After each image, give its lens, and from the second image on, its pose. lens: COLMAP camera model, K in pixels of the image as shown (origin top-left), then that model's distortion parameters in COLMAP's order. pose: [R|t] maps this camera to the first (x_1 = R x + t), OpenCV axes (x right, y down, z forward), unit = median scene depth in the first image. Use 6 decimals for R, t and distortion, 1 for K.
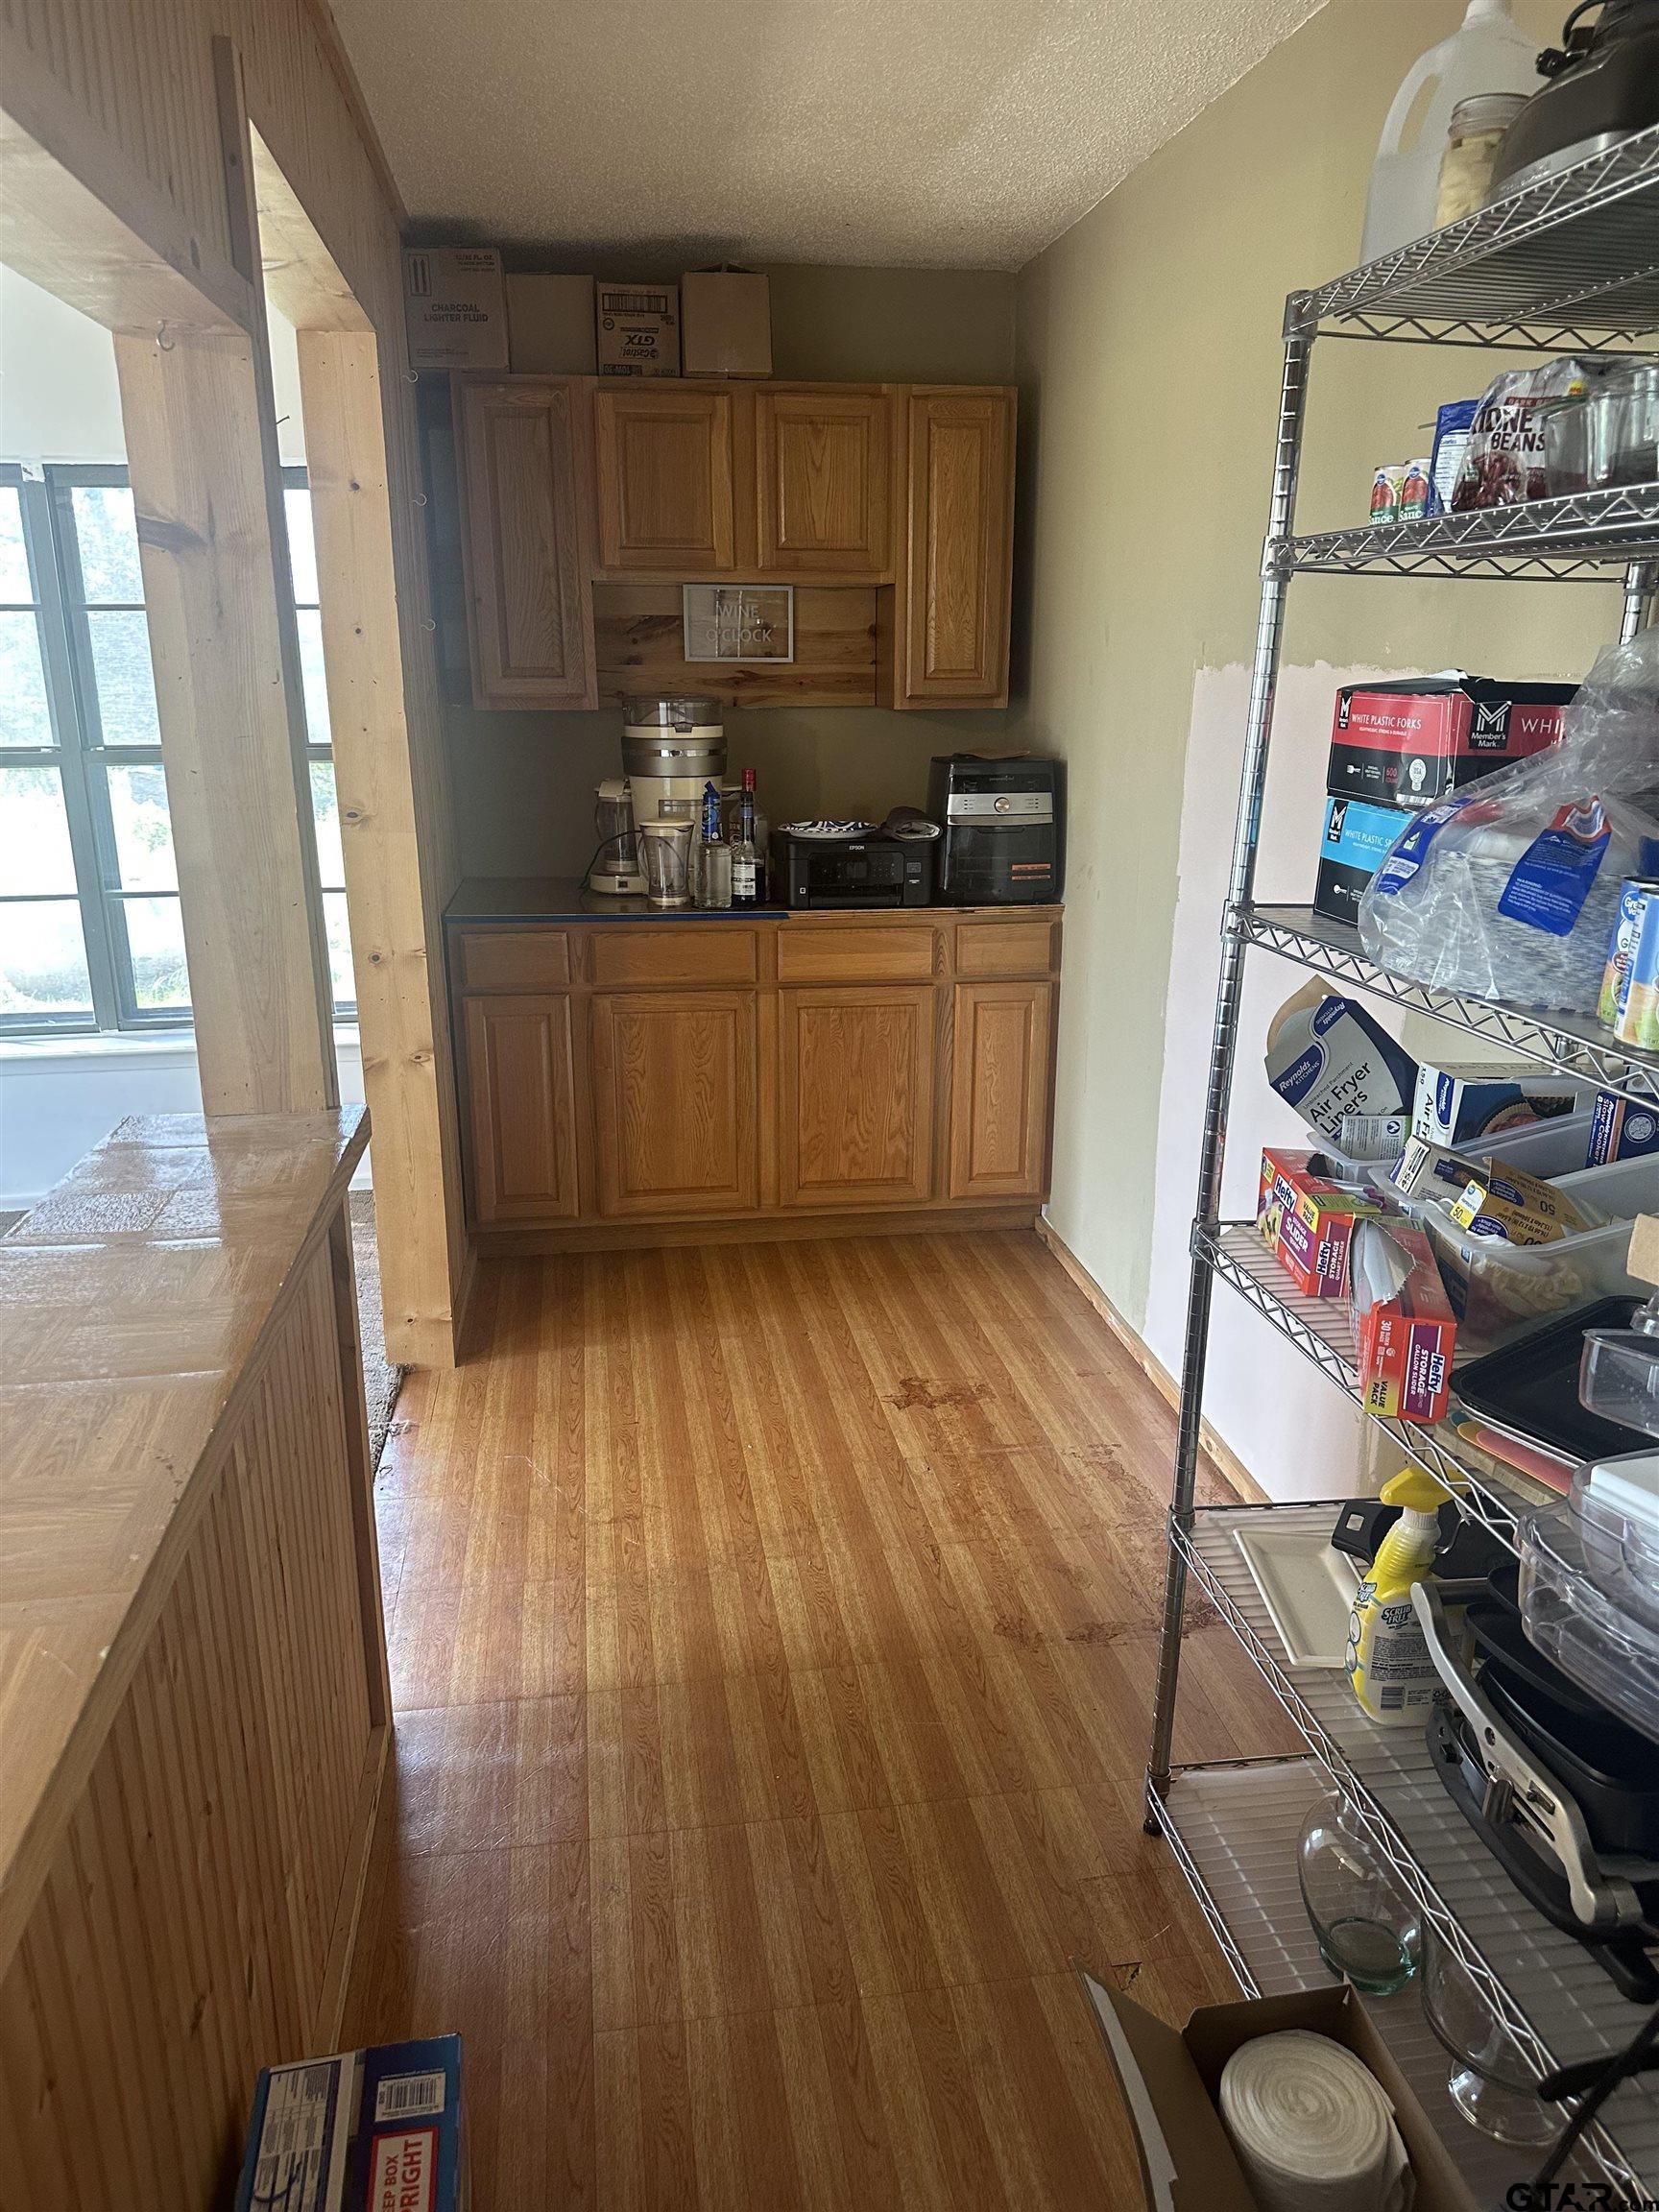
lens RADIAL K [[1551.4, 0, 829.5], [0, 1551.4, 1106.0], [0, 0, 1]] dist [0.092661, -0.098414]
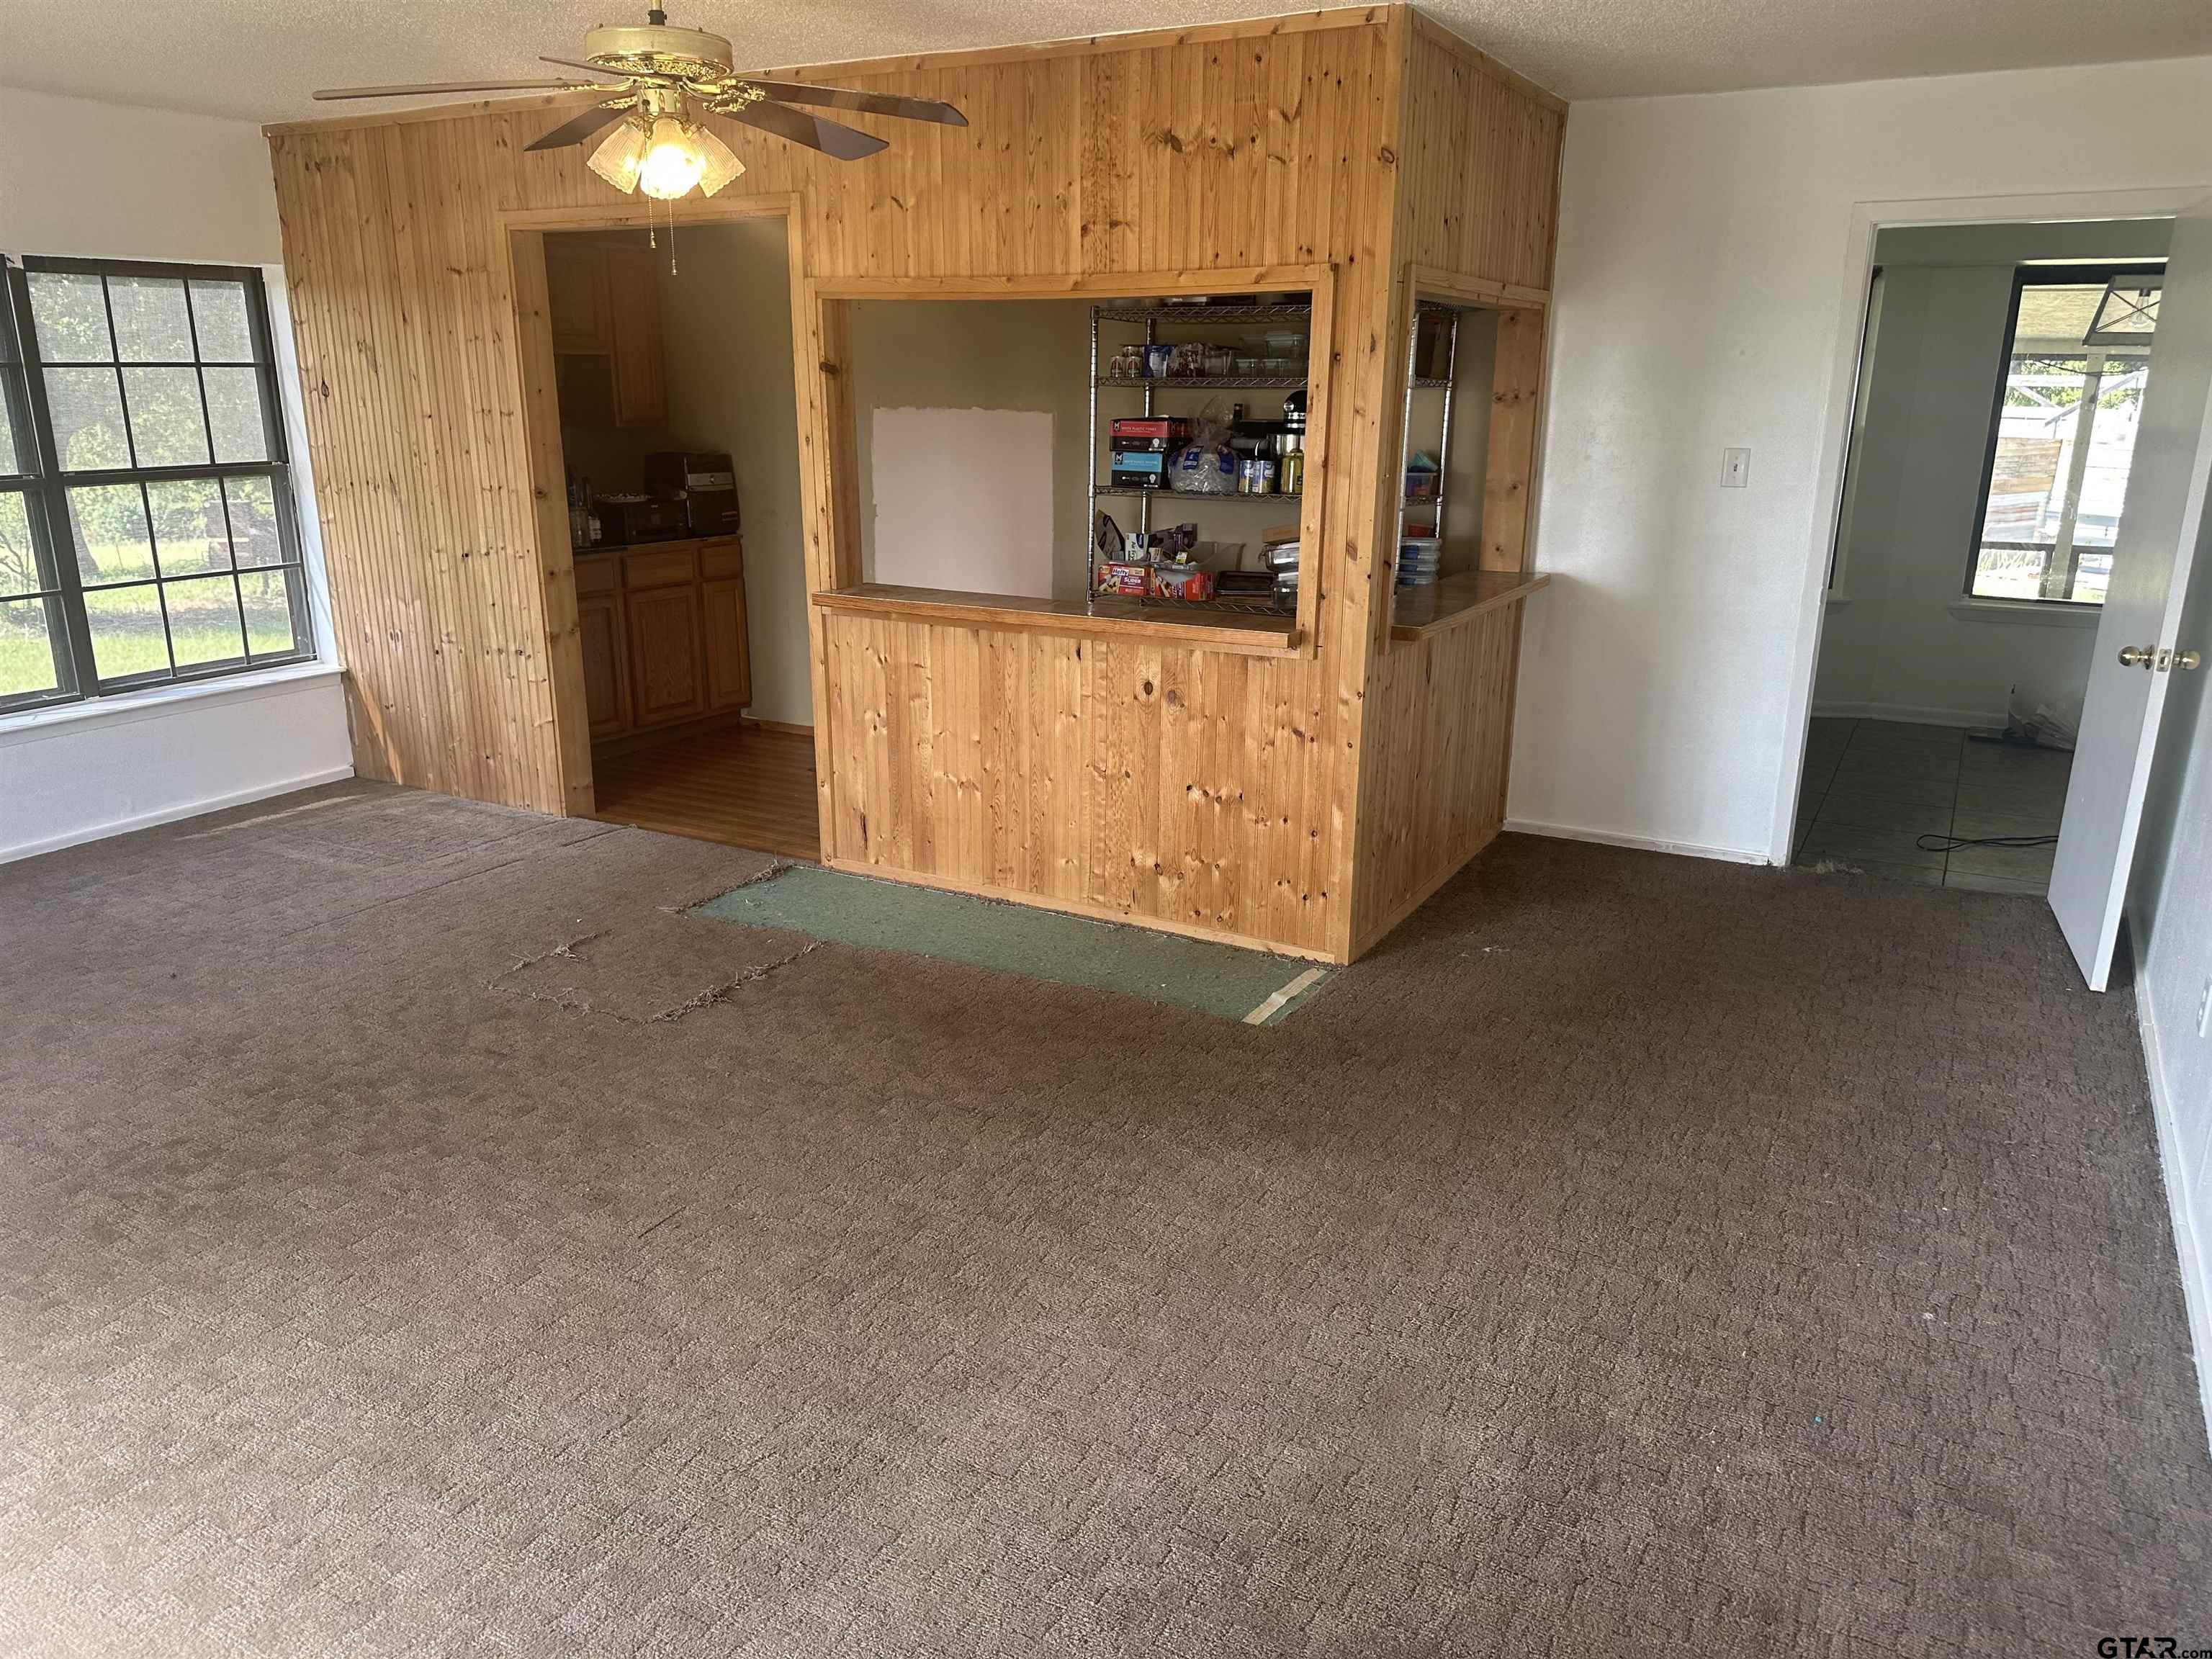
lens RADIAL K [[1551.4, 0, 1106.0], [0, 1551.4, 829.5], [0, 0, 1]] dist [0.092661, -0.098414]
pose [[0.628492, -0.217021, 0.746927, -1.029326], [0.208996, 0.972091, 0.106586, 0.101546], [-0.749212, 0.089116, 0.656308, -0.488123]]
